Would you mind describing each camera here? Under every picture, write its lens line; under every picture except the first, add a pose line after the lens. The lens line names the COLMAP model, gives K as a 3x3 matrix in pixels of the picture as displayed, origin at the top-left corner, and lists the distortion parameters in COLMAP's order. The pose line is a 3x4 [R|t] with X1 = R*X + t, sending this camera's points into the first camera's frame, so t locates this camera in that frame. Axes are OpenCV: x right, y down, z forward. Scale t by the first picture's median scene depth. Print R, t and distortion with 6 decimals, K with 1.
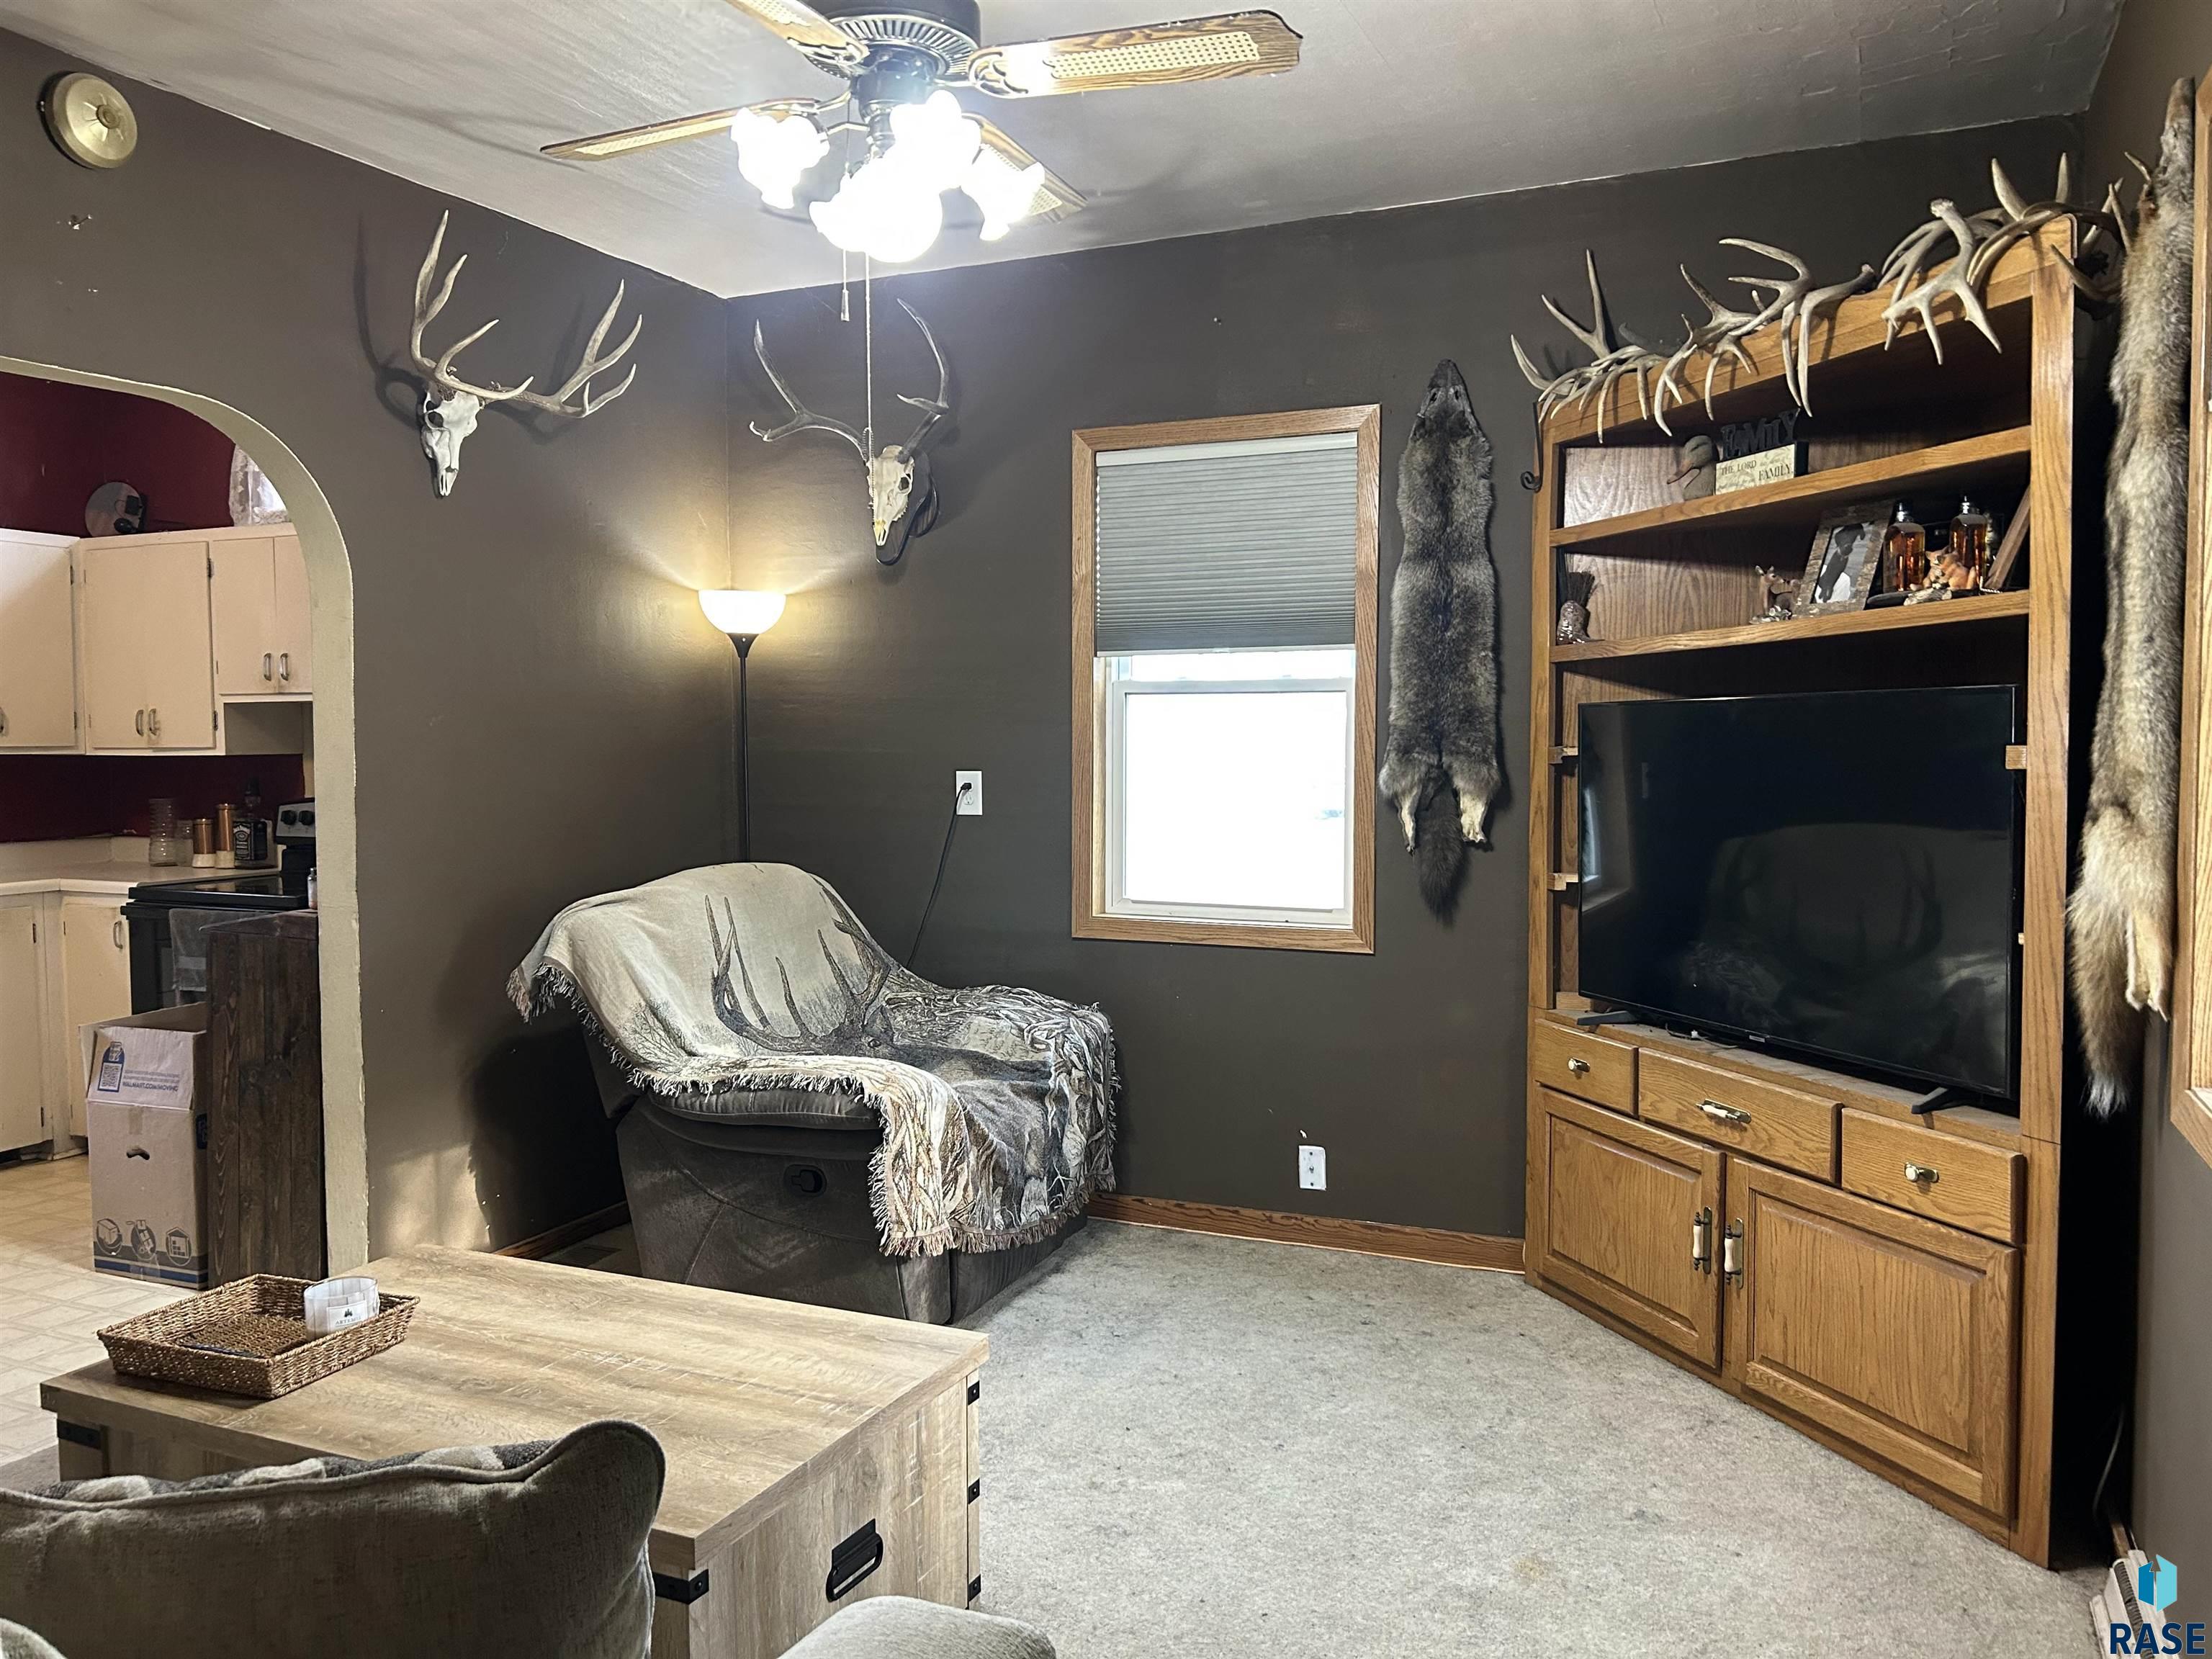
lens RADIAL K [[1654.9, 0, 1112.2], [0, 1654.9, 818.9], [0, 0, 1]] dist [0.061265, -0.073289]
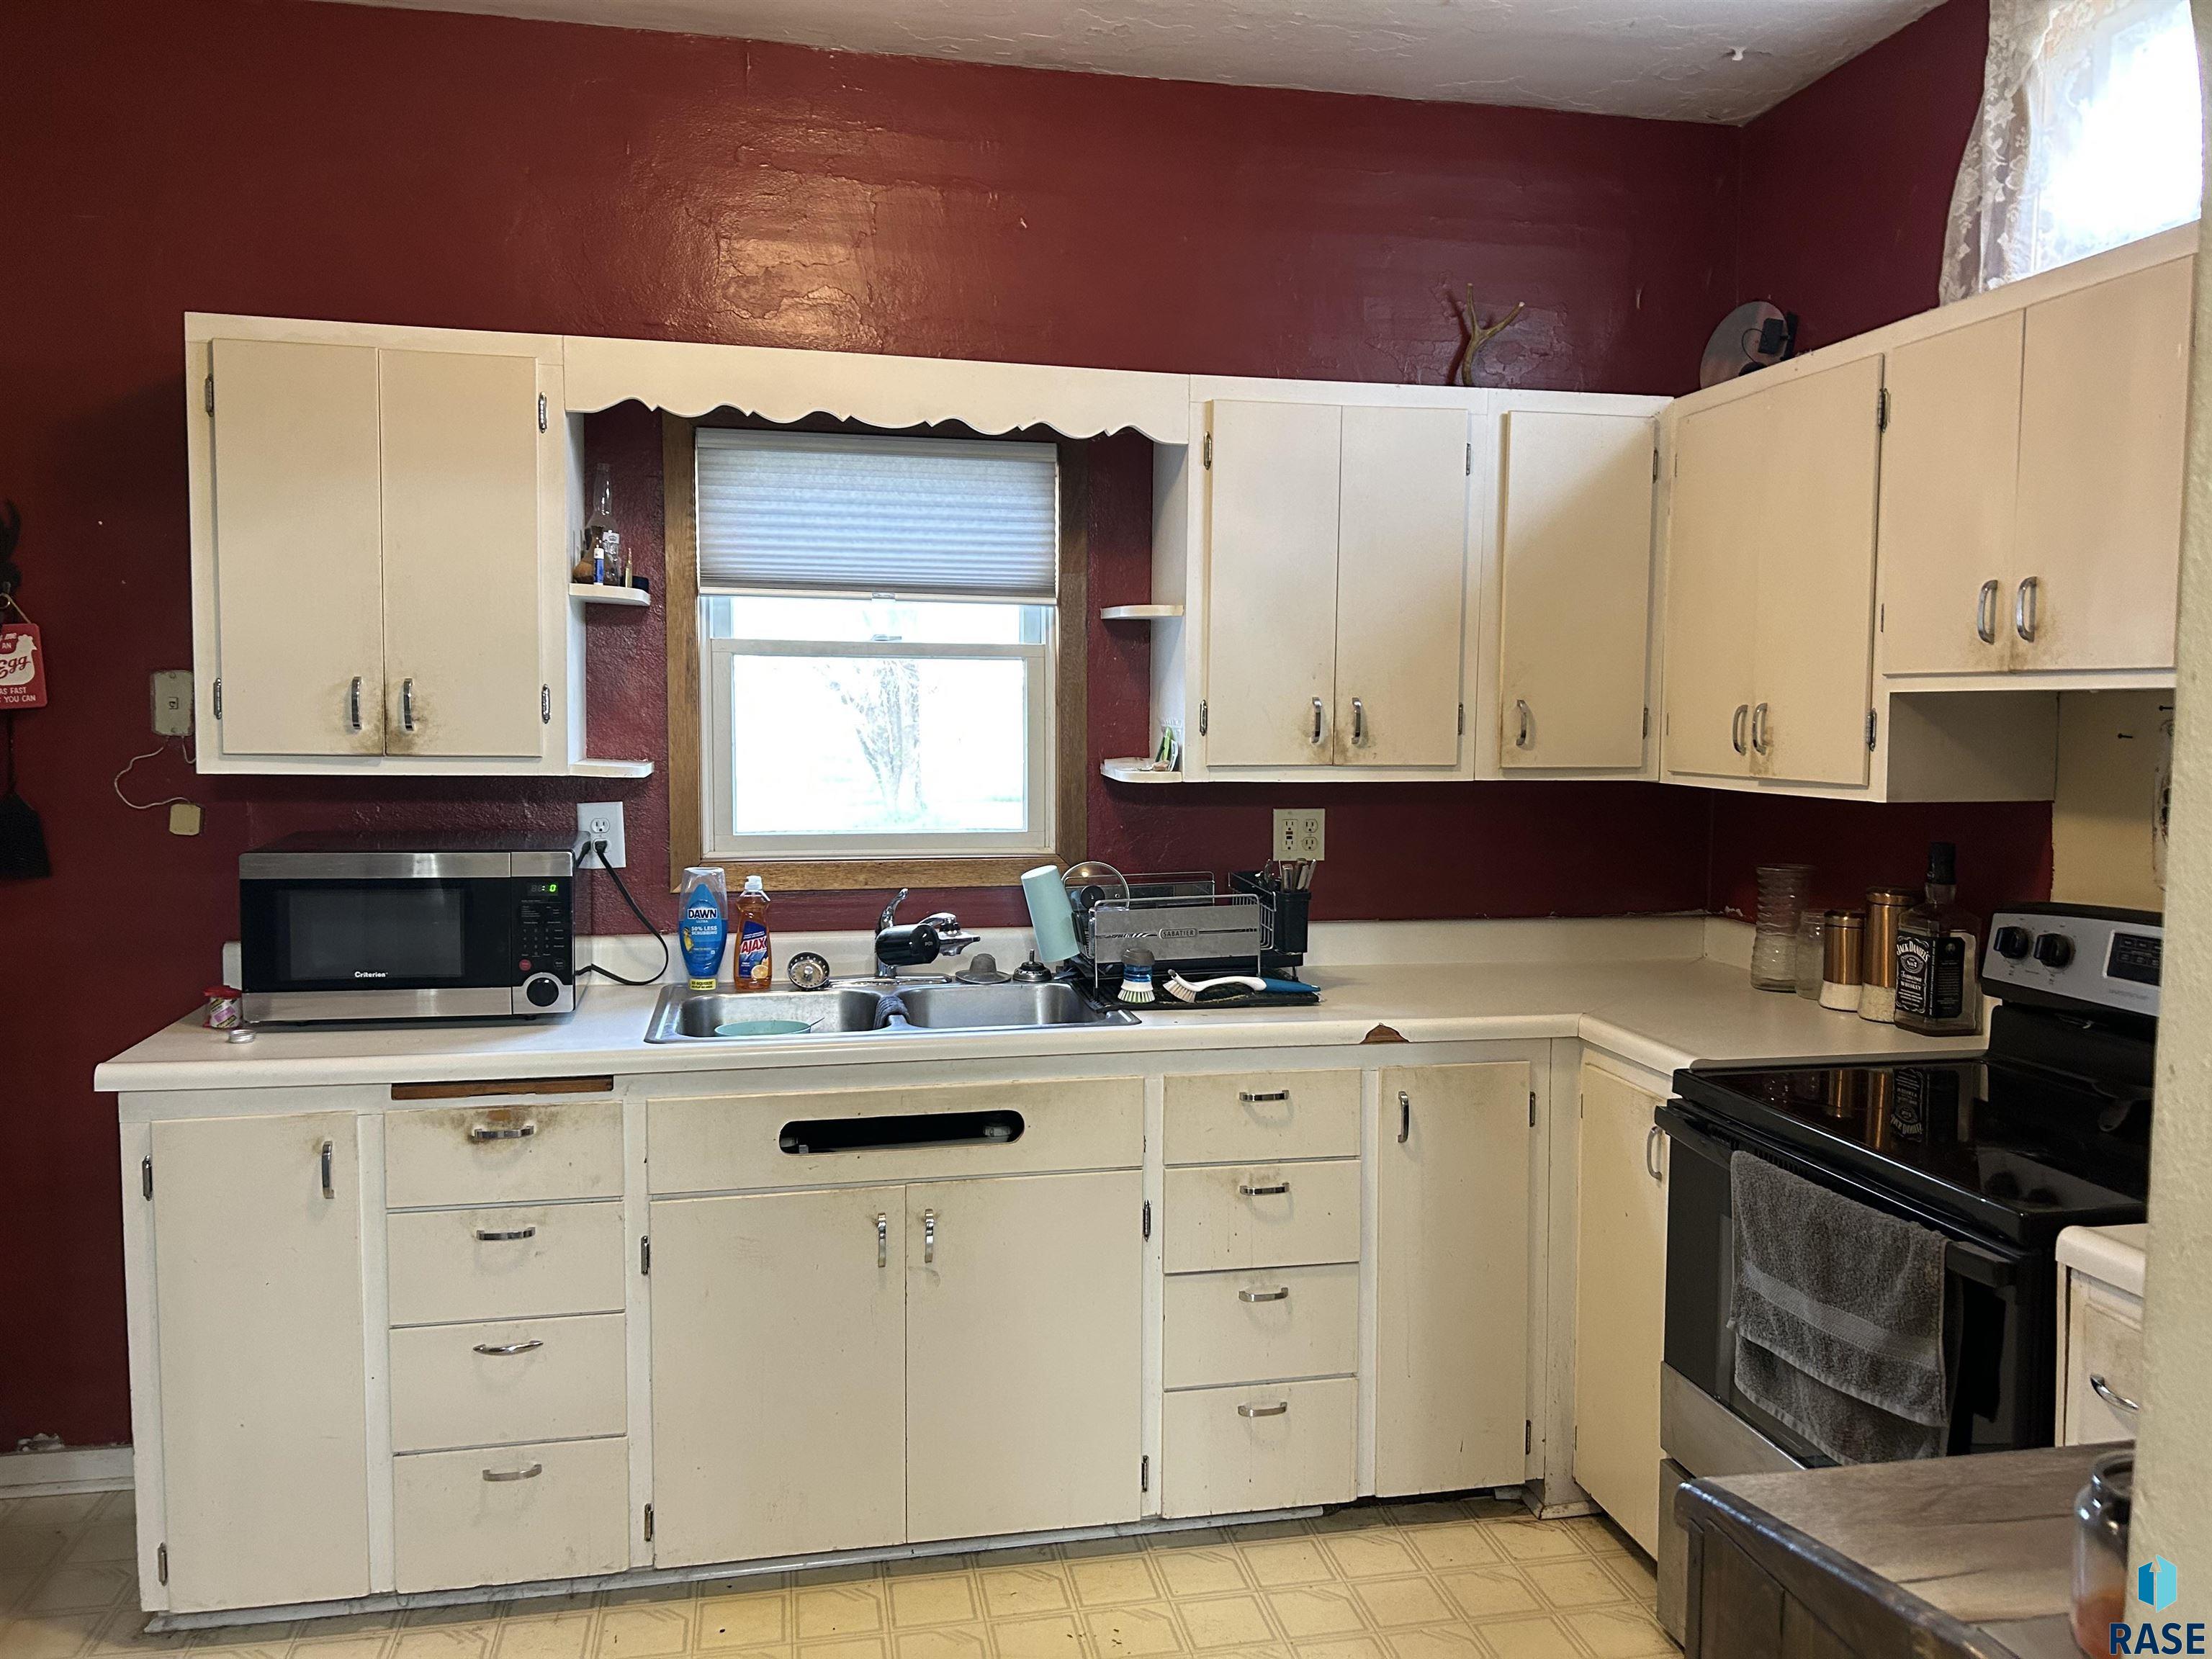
lens RADIAL K [[1654.9, 0, 1127.7], [0, 1654.9, 819.6], [0, 0, 1]] dist [0.061265, -0.073289]
pose [[0.584427, 0.063183, -0.808983, -0.370877], [-0.049352, 0.997886, 0.042283, -0.058409], [0.809944, 0.015214, 0.586310, 0.747308]]
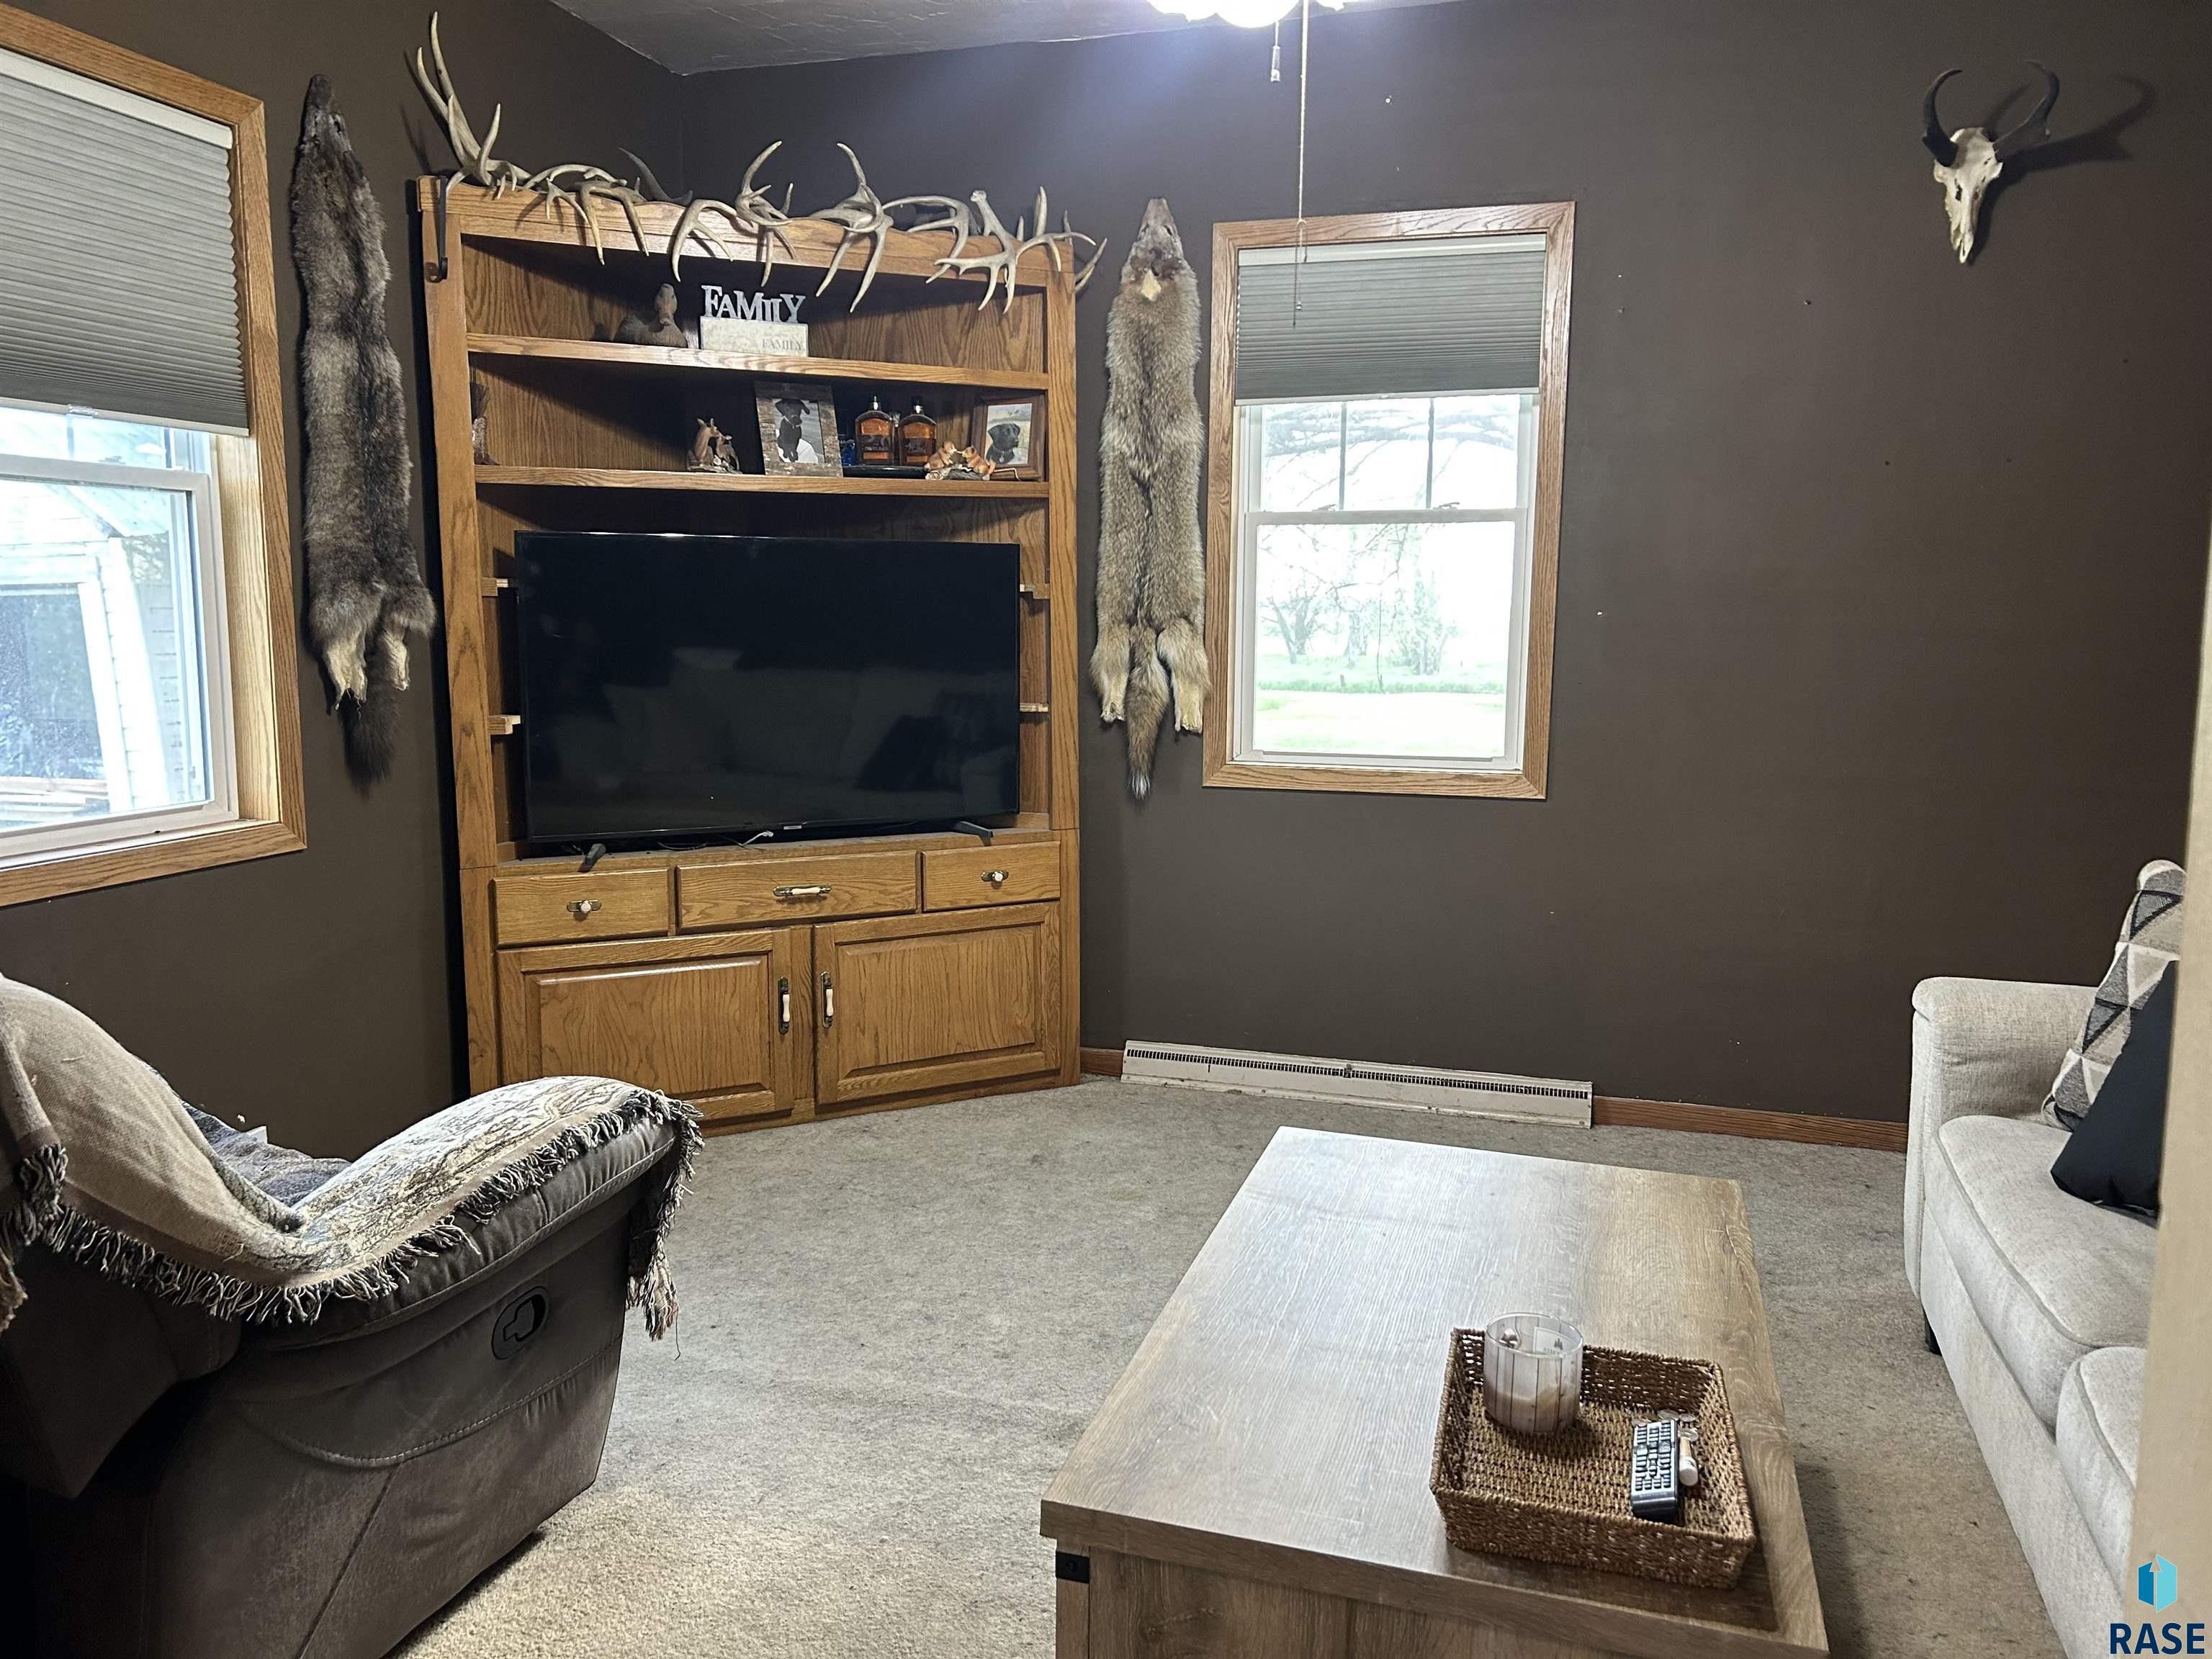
lens RADIAL K [[1654.9, 0, 1096.8], [0, 1654.9, 811.2], [0, 0, 1]] dist [0.061265, -0.073289]
pose [[-0.127427, -0.126055, 0.983805, -0.679074], [0.039172, 0.990478, 0.131984, -0.023871], [-0.991074, 0.055356, -0.121276, 0.775398]]
